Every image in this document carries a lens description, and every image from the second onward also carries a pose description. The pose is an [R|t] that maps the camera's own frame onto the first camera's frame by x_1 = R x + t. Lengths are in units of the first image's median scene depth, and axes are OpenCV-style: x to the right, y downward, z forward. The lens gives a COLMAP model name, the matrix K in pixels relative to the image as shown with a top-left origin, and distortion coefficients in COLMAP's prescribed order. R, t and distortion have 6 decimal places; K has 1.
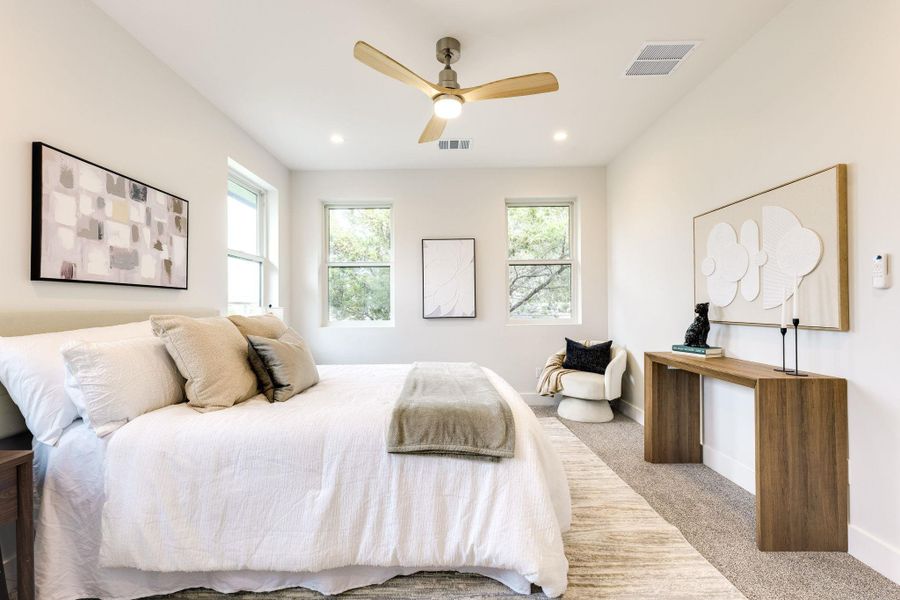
lens RADIAL K [[367.3, 0, 451.8], [0, 367.3, 302.0], [0, 0, 1]] dist [0.000351, -0.000045]
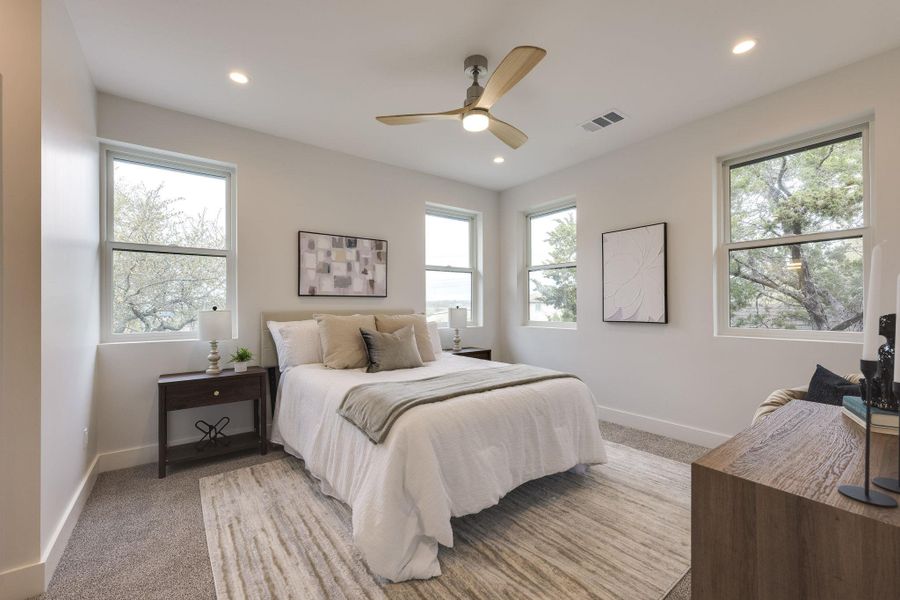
lens RADIAL K [[369.4, 0, 451.4], [0, 369.4, 303.4], [0, 0, 1]] dist [0.001209, 0.000130]
pose [[0.593301, 0.000498, -0.804981, 0.794051], [0.007979, 0.999947, 0.006499, -0.016959], [0.804941, -0.010278, 0.593266, 0.313851]]
